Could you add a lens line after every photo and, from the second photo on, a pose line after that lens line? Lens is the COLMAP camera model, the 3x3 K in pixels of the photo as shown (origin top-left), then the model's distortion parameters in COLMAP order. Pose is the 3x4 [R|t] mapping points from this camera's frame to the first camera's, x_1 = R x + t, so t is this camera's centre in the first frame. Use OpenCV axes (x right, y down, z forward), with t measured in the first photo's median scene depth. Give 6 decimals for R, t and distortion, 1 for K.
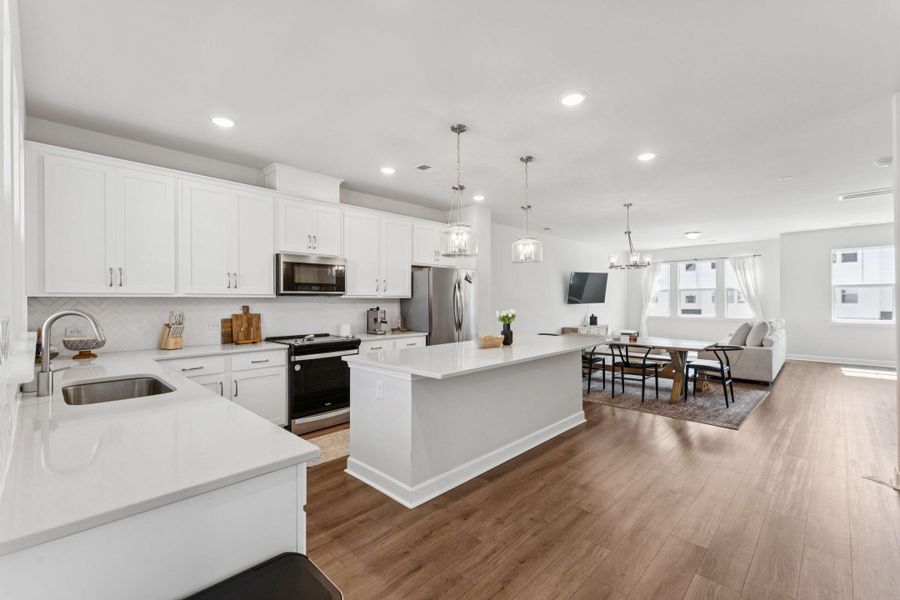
lens RADIAL K [[395.6, 0, 453.9], [0, 395.6, 300.0], [0, 0, 1]] dist [0.002806, 0.000157]
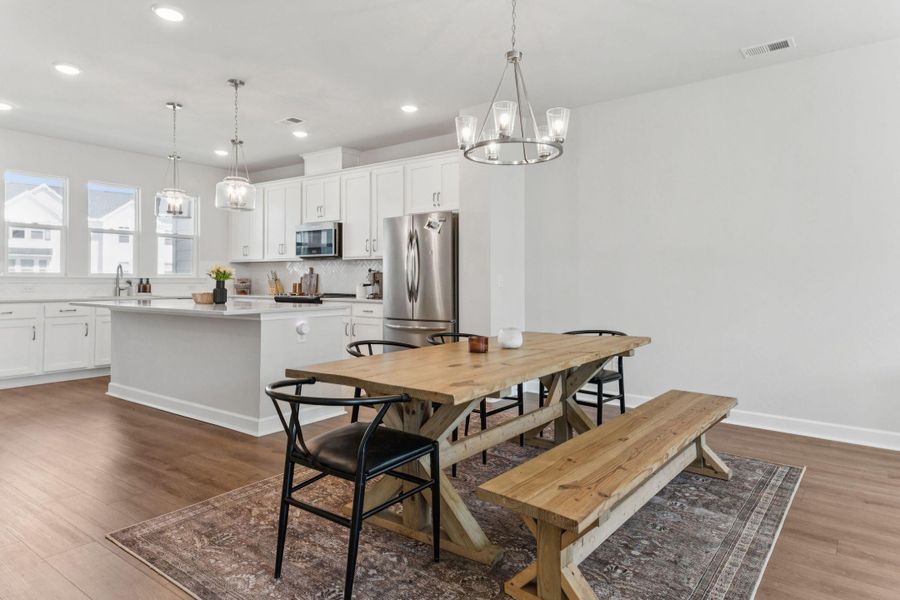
lens RADIAL K [[548.1, 0, 459.3], [0, 548.1, 276.1], [0, 0, 1]] dist [0.049183, 0.004949]
pose [[0.108251, -0.000339, -0.994124, 1.360137], [-0.005294, 0.999986, -0.000918, 0.042548], [0.994110, 0.005363, 0.108247, 1.321108]]
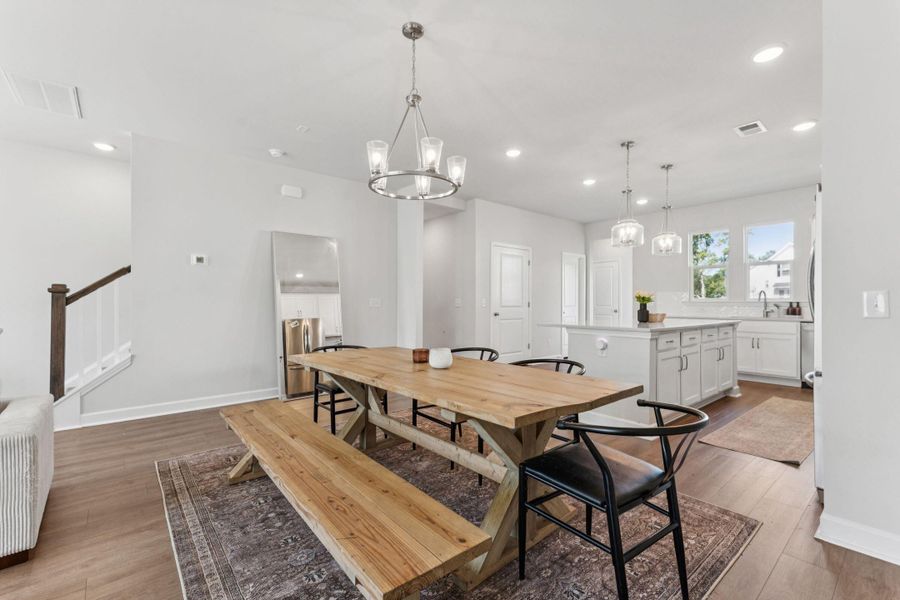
lens RADIAL K [[395.6, 0, 443.2], [0, 395.6, 307.5], [0, 0, 1]] dist [0.002806, 0.000157]
pose [[-0.991583, 0.006259, 0.129319, 0.527471], [0.007568, 0.999925, 0.009638, 0.049815], [-0.129249, 0.010536, -0.991556, 2.039772]]
